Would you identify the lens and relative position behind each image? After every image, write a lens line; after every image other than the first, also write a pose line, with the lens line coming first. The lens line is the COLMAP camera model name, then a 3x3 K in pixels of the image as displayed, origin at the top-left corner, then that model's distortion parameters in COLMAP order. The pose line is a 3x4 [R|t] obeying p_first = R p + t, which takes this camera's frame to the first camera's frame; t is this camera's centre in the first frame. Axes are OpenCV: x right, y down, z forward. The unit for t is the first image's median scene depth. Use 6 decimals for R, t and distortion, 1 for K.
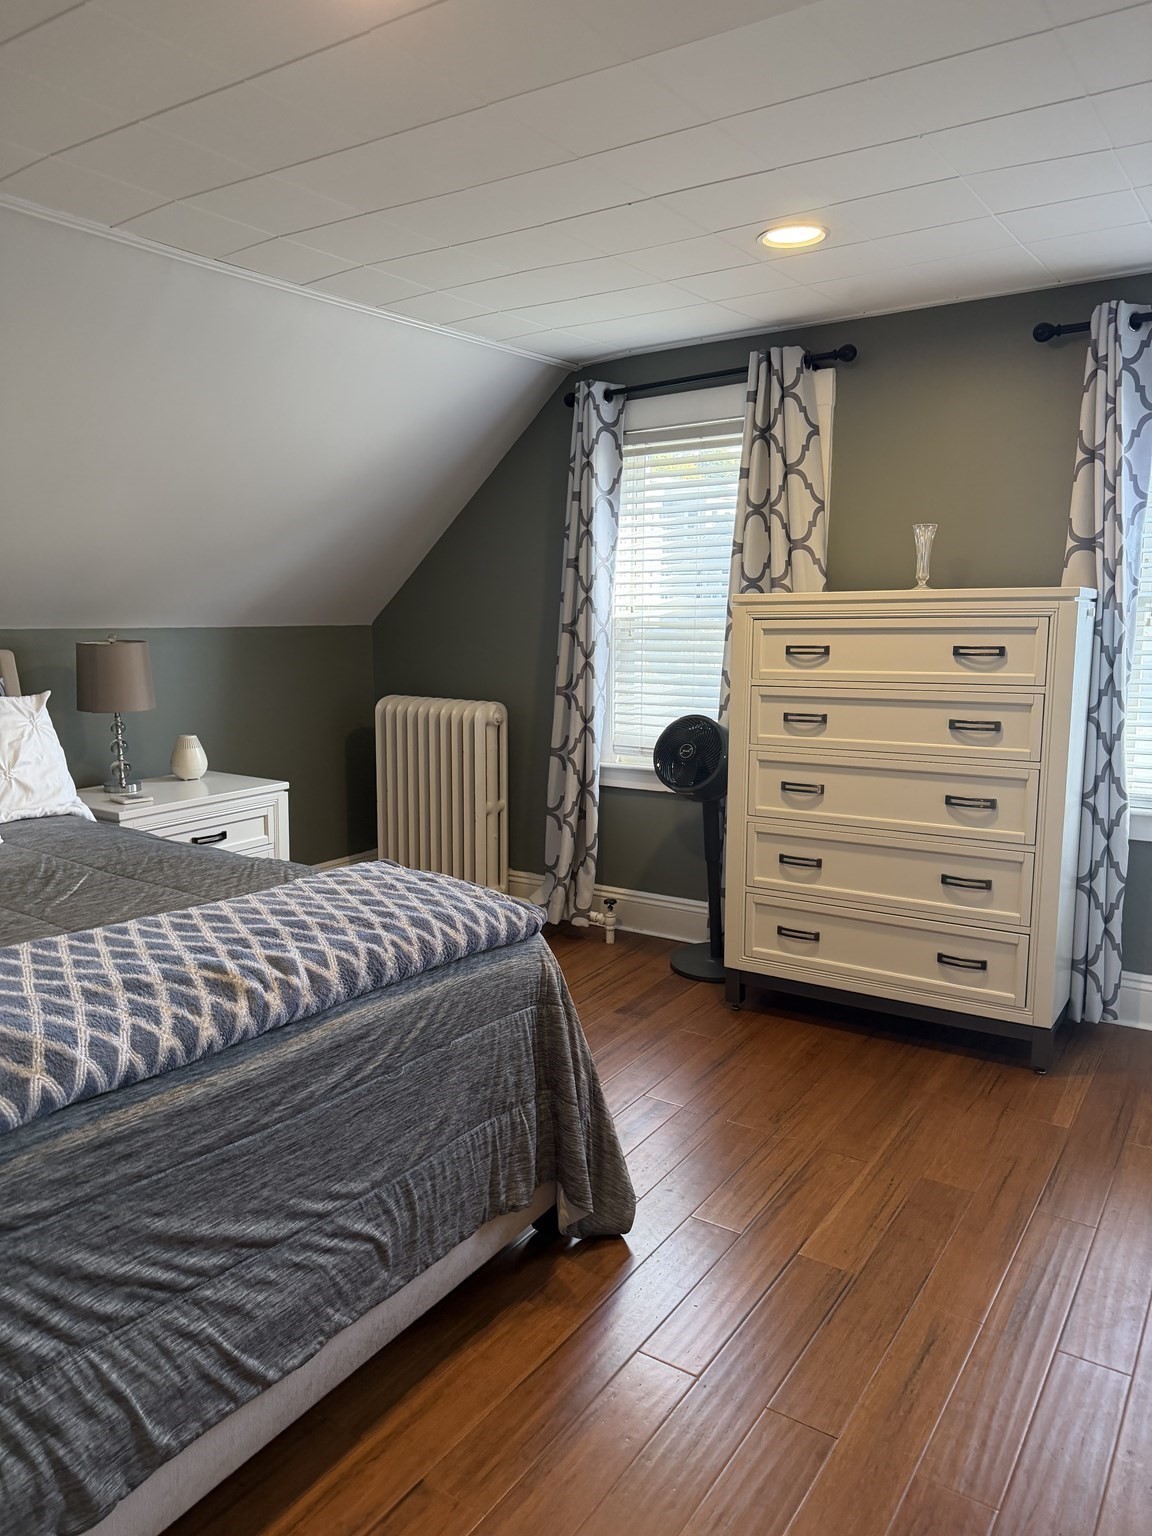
lens RADIAL K [[1108.8, 0, 575.1], [0, 1108.8, 772.0], [0, 0, 1]] dist [0.069326, -0.042967]
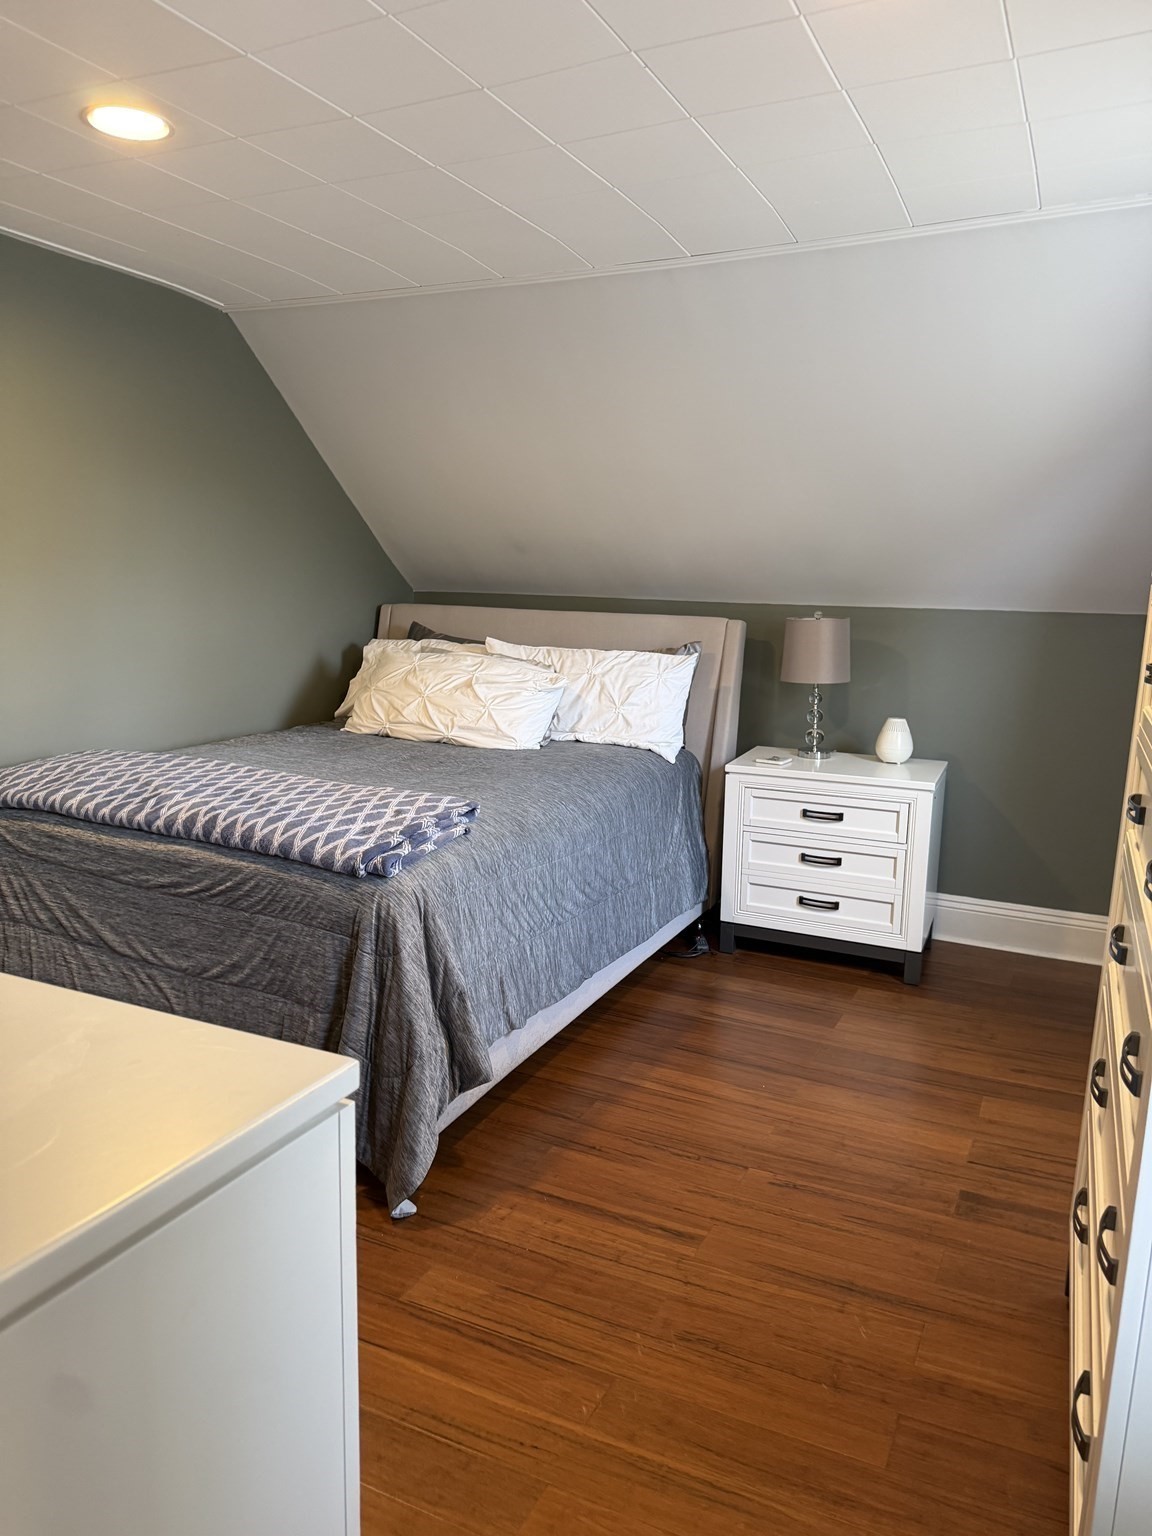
lens RADIAL K [[1108.8, 0, 570.7], [0, 1108.8, 765.9], [0, 0, 1]] dist [0.069326, -0.042967]
pose [[0.119365, 0.169372, -0.978297, 1.306653], [-0.172537, 0.973888, 0.147557, -0.195675], [0.977744, 0.151180, 0.145471, 1.297624]]
